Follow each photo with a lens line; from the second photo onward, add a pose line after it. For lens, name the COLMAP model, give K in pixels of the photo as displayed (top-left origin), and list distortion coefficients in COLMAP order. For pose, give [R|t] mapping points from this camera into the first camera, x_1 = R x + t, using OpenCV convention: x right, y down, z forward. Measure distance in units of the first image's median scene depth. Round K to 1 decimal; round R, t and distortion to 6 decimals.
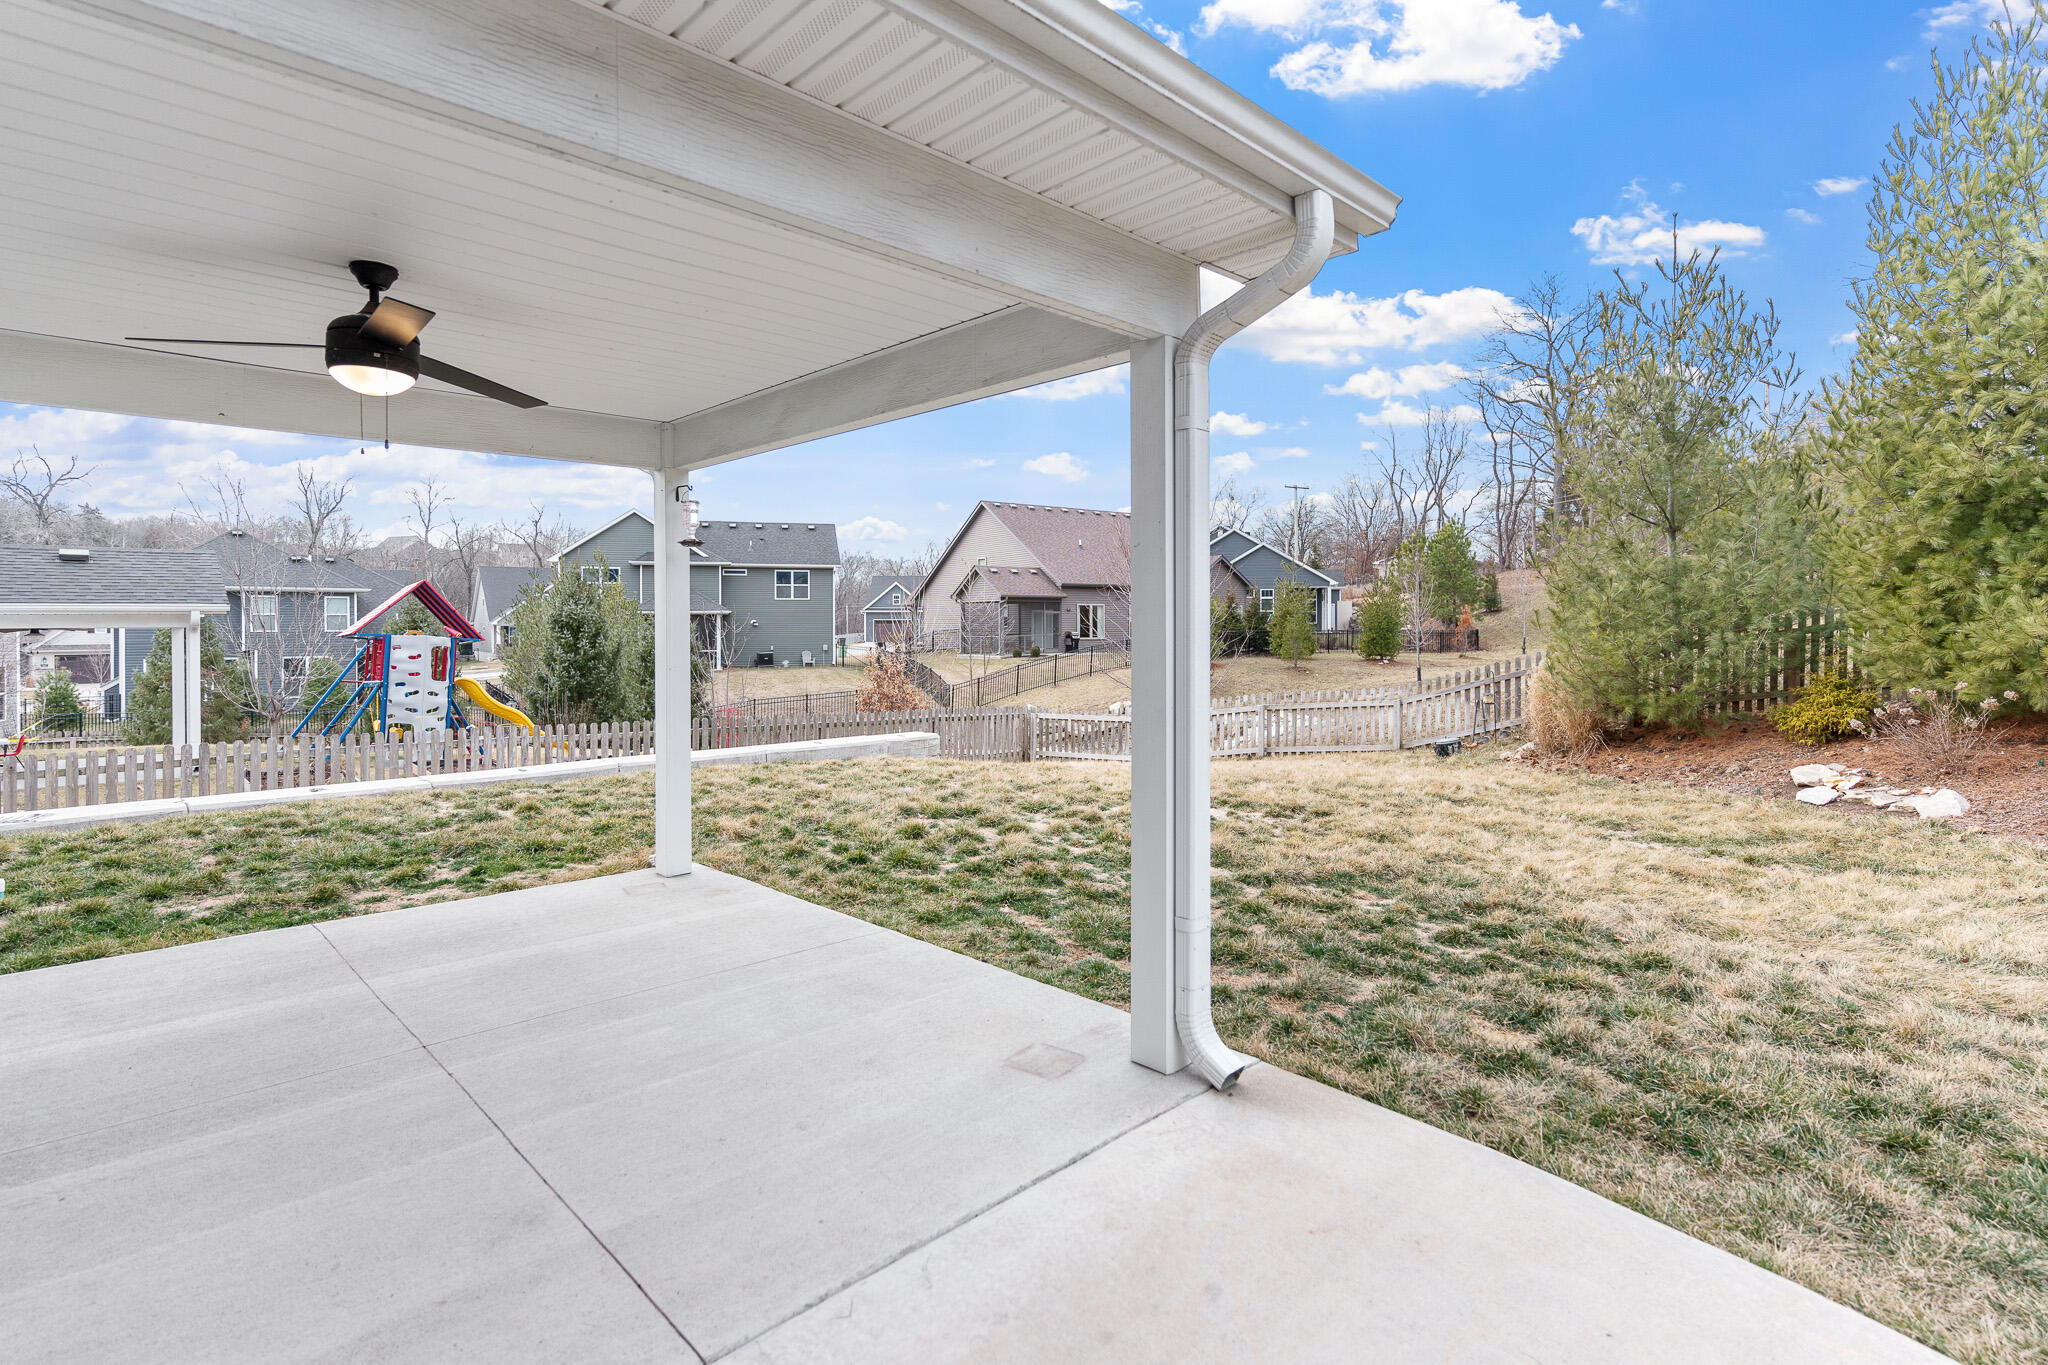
lens RADIAL K [[991.7, 0, 1013.8], [0, 991.7, 663.9], [0, 0, 1]] dist [0.001492, 0.001492]
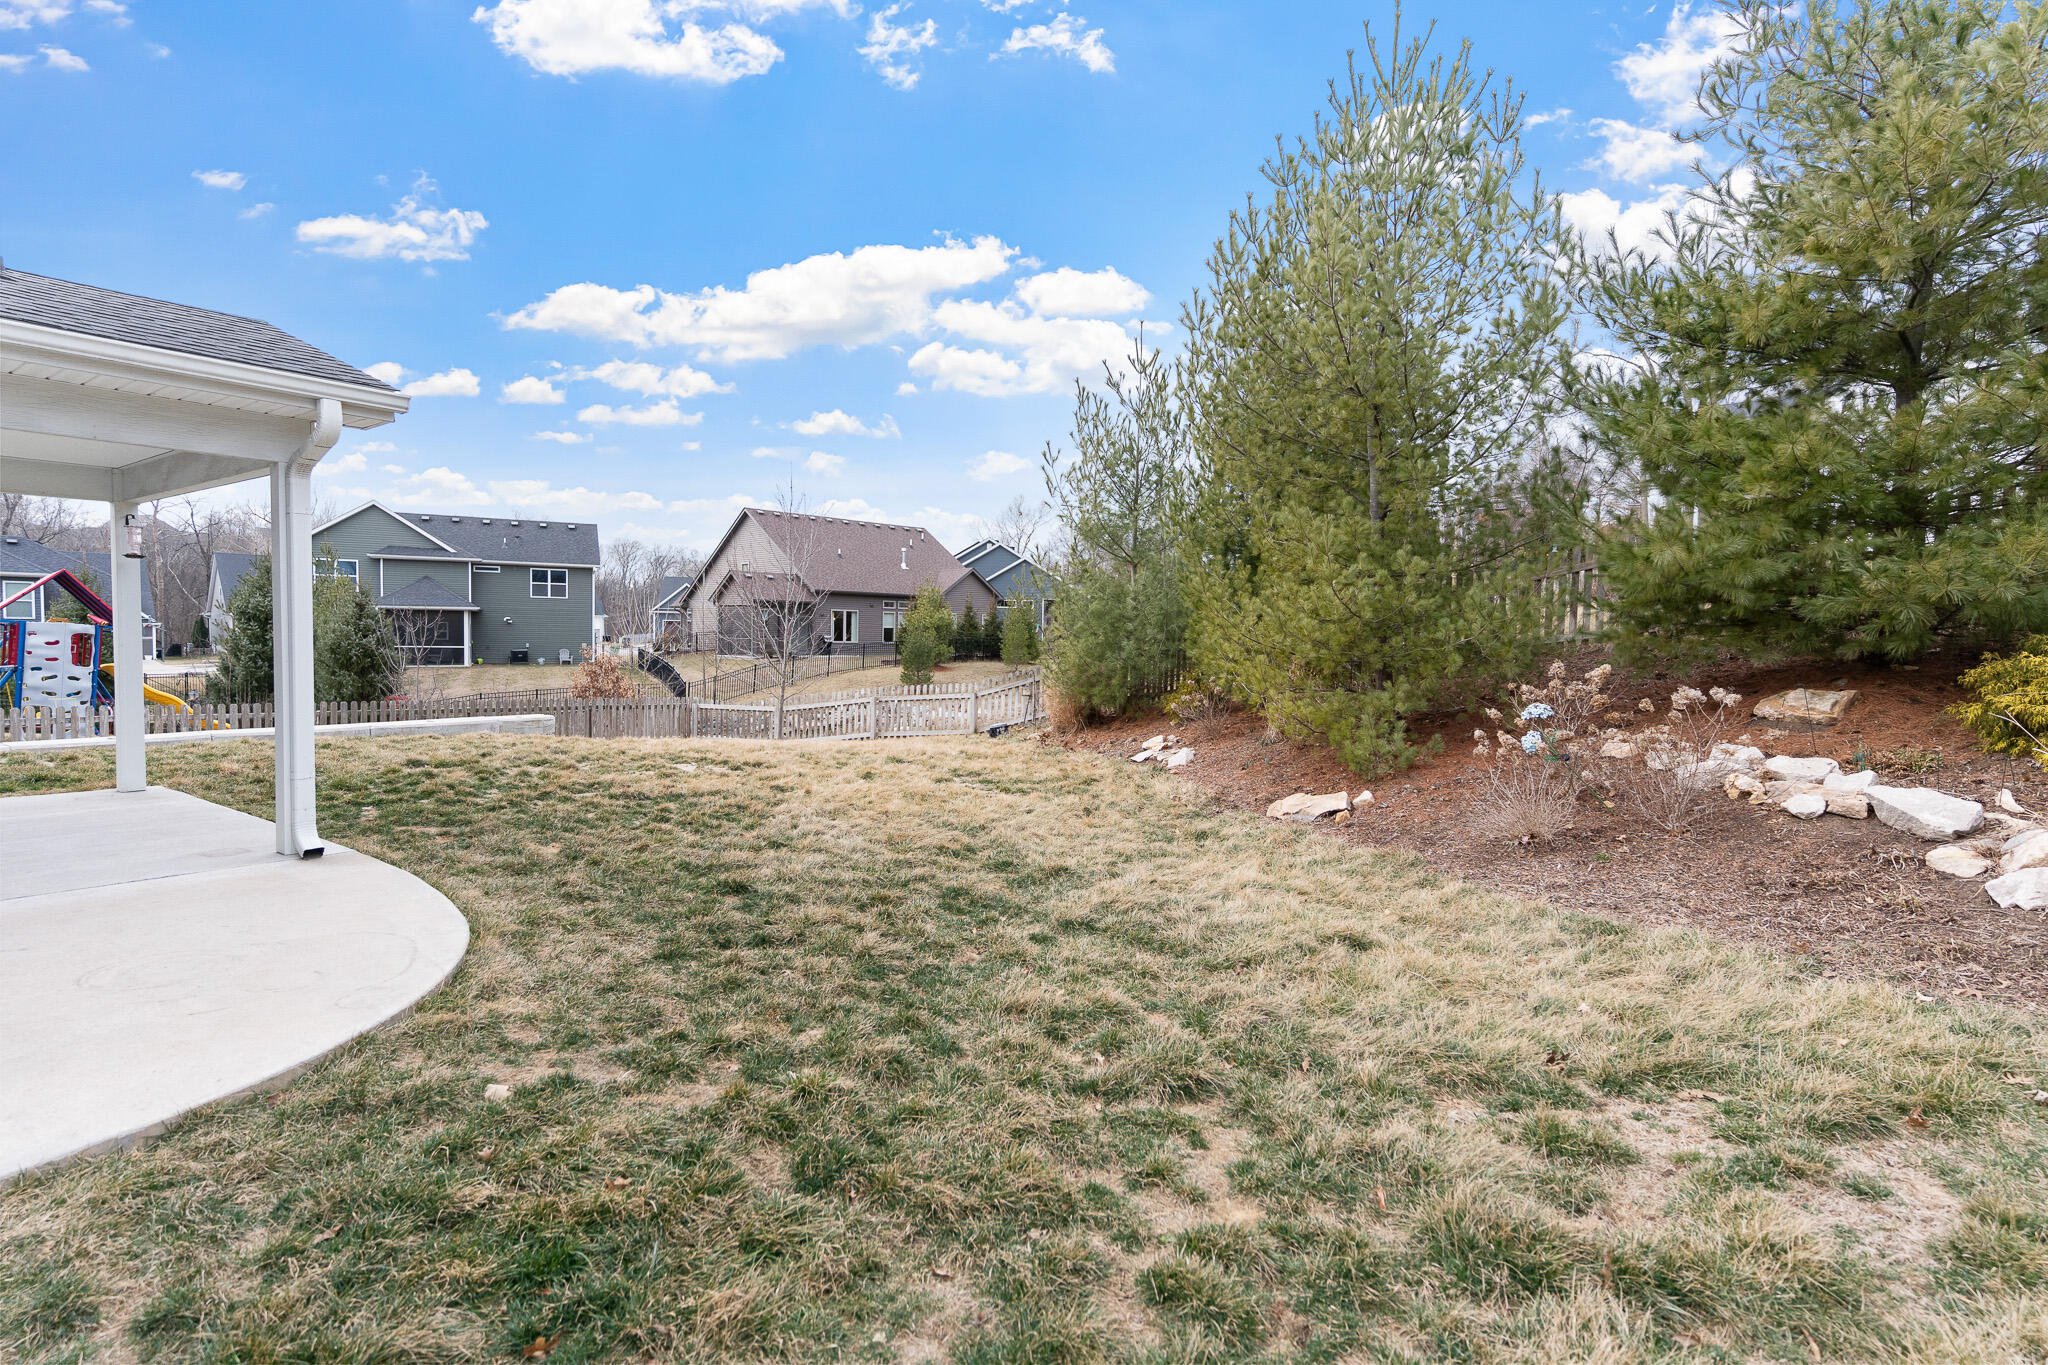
lens RADIAL K [[991.7, 0, 1033.6], [0, 991.7, 689.8], [0, 0, 1]] dist [0.001492, 0.001492]
pose [[0.984898, 0.011424, 0.172757, 0.163555], [-0.014651, 0.999741, 0.017417, 0.006591], [-0.172513, -0.019685, 0.984810, -0.147233]]
